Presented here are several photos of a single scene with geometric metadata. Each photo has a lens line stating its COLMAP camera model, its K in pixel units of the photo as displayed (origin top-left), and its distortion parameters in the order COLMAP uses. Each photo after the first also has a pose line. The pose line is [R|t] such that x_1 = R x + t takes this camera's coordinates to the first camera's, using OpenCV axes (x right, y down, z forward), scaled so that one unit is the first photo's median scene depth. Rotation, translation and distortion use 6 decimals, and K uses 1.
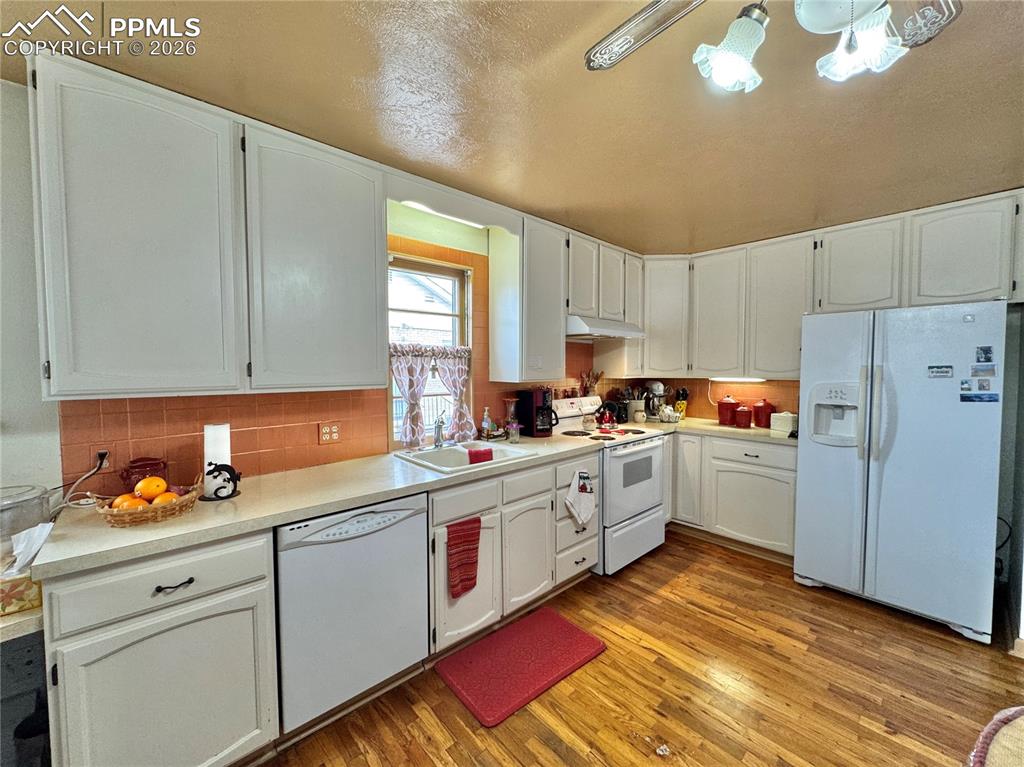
lens RADIAL K [[408.8, 0, 511.1], [0, 408.8, 383.4], [0, 0, 1]] dist [-0.004361, 0.000823]
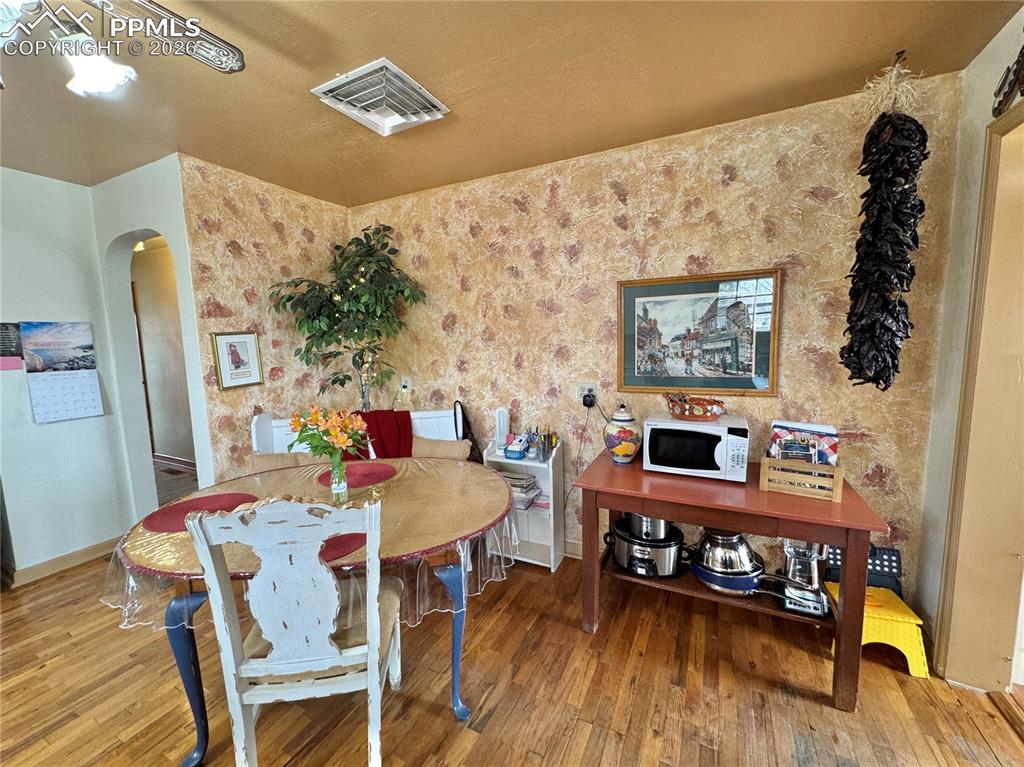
lens RADIAL K [[408.8, 0, 511.3], [0, 408.8, 382.9], [0, 0, 1]] dist [-0.004361, 0.000823]
pose [[-0.355930, -0.094162, 0.929757, -0.237864], [0.057672, 0.990801, 0.122422, 0.011921], [-0.932731, 0.097194, -0.347226, 0.003663]]
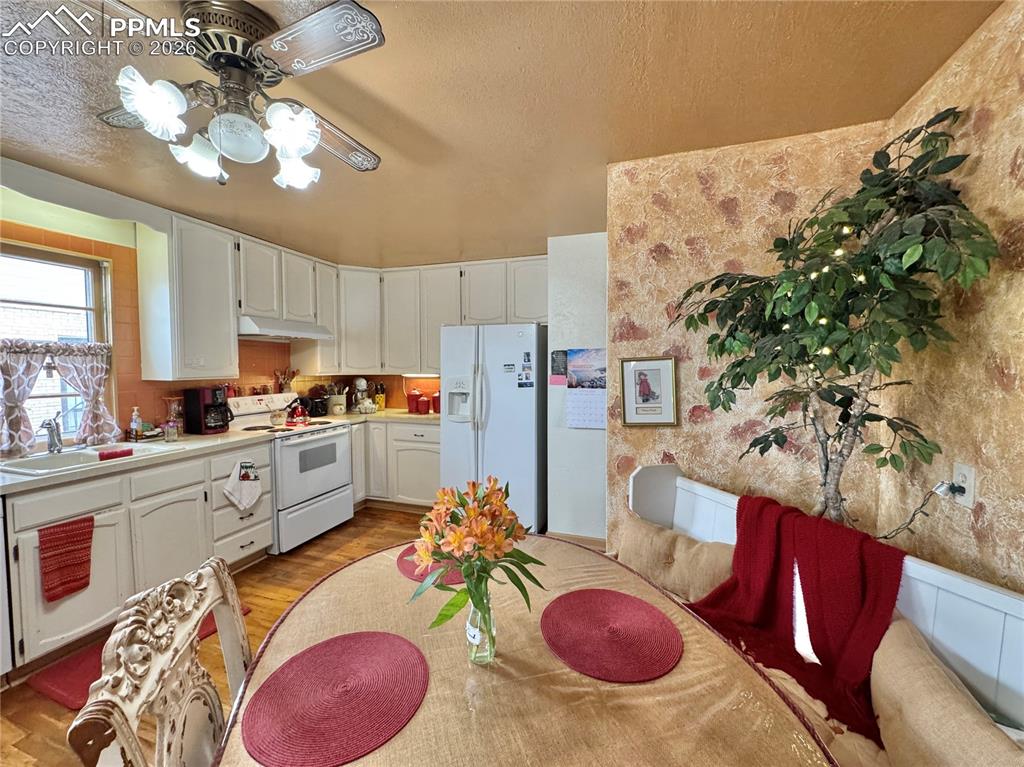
lens RADIAL K [[408.8, 0, 511.3], [0, 408.8, 383.4], [0, 0, 1]] dist [-0.004361, 0.000823]
pose [[0.873702, -0.021217, 0.485999, 0.246085], [0.019153, 0.999774, 0.009215, 0.010899], [-0.486085, 0.001257, 0.873911, -0.262650]]
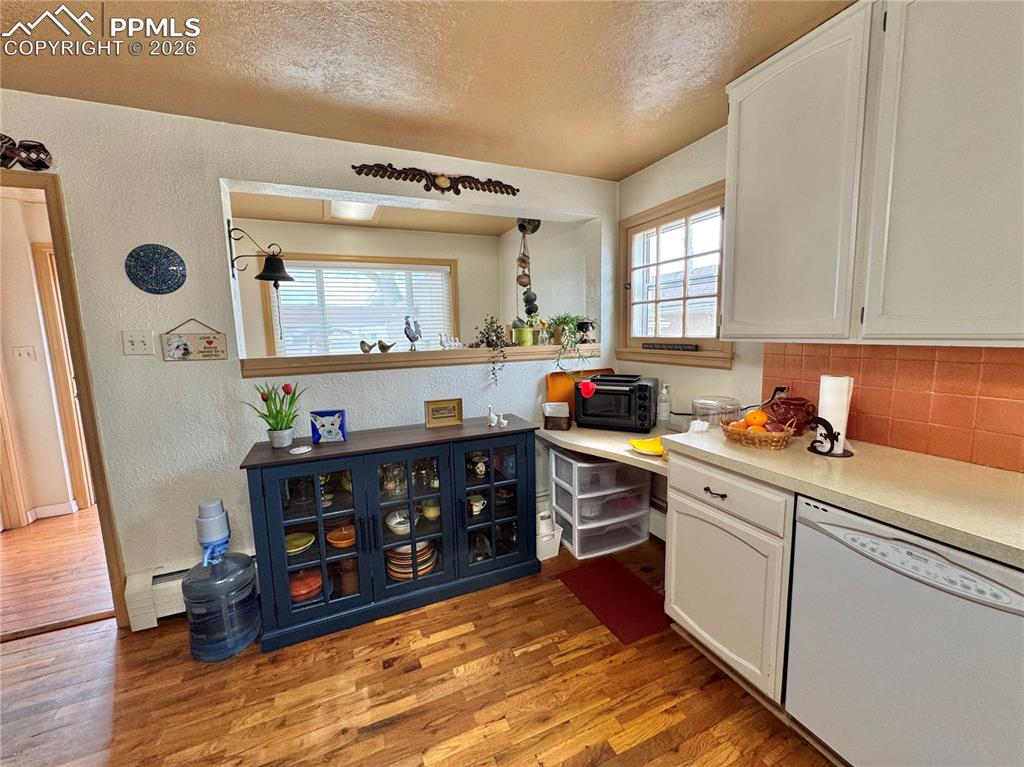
lens RADIAL K [[408.8, 0, 509.1], [0, 408.8, 383.9], [0, 0, 1]] dist [-0.004361, 0.000823]
pose [[-0.326808, 0.135045, -0.935393, 0.226436], [-0.009929, 0.989193, 0.146281, -0.005548], [0.945039, 0.057094, -0.321935, 0.348691]]
